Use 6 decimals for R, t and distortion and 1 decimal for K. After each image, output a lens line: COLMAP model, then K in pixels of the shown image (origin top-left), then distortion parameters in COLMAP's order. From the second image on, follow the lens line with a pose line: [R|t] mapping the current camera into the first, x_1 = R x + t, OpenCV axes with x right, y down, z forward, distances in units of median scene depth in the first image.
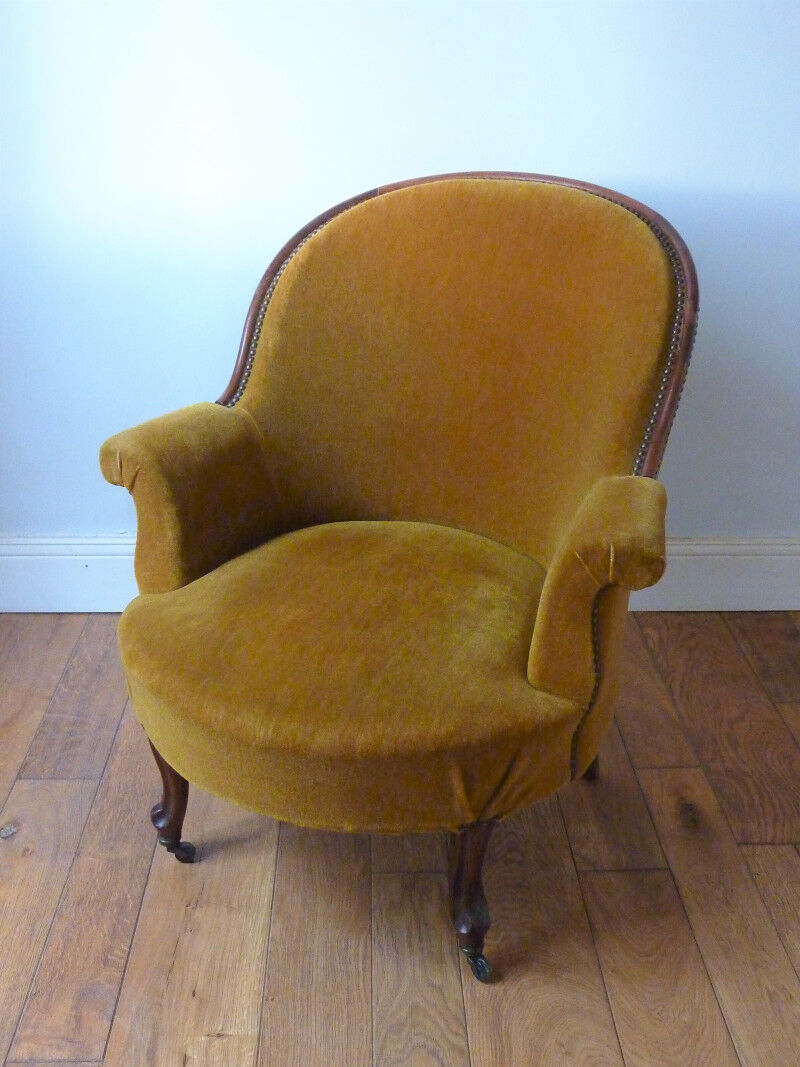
lens RADIAL K [[1185.1, 0, 400.6], [0, 1185.1, 534.6], [0, 0, 1]] dist [-0.017098, 0.000000]
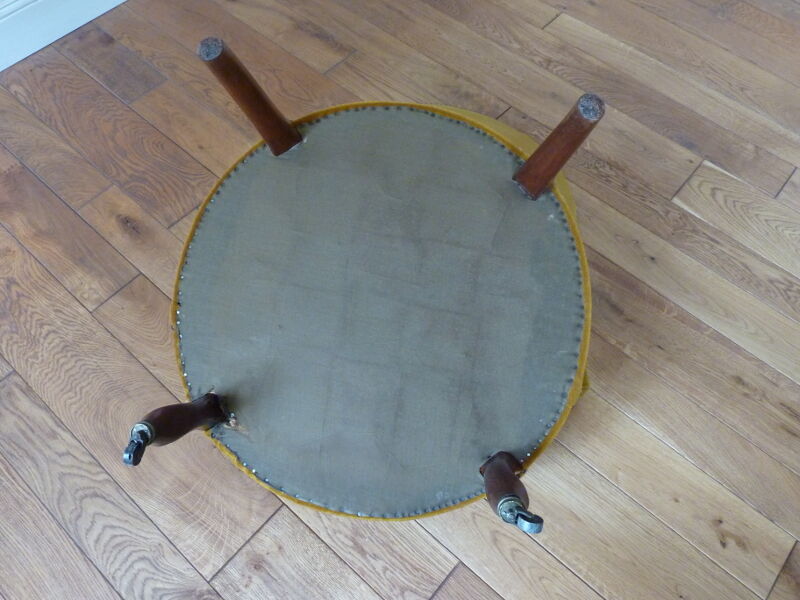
lens RADIAL K [[650.3, 0, 395.5], [0, 650.3, 299.5], [0, 0, 1]] dist [-0.018534, -0.013245]
pose [[0.683914, -0.622863, 0.379872, 0.112695], [0.268945, 0.699259, 0.662348, -0.162330], [-0.678182, -0.350825, 0.645749, 0.223610]]
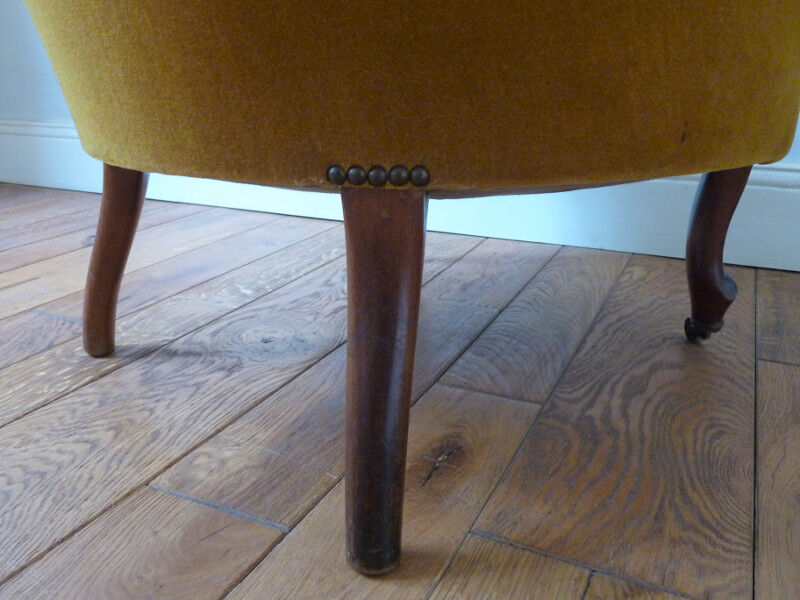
lens RADIAL K [[687.8, 0, 401.6], [0, 687.8, 296.0], [0, 0, 1]] dist [-0.022308, -0.002470]
pose [[0.886006, 0.142178, -0.441337, 0.382504], [-0.170579, 0.985024, -0.025118, 0.188320], [0.431157, 0.097537, 0.896990, 0.762197]]
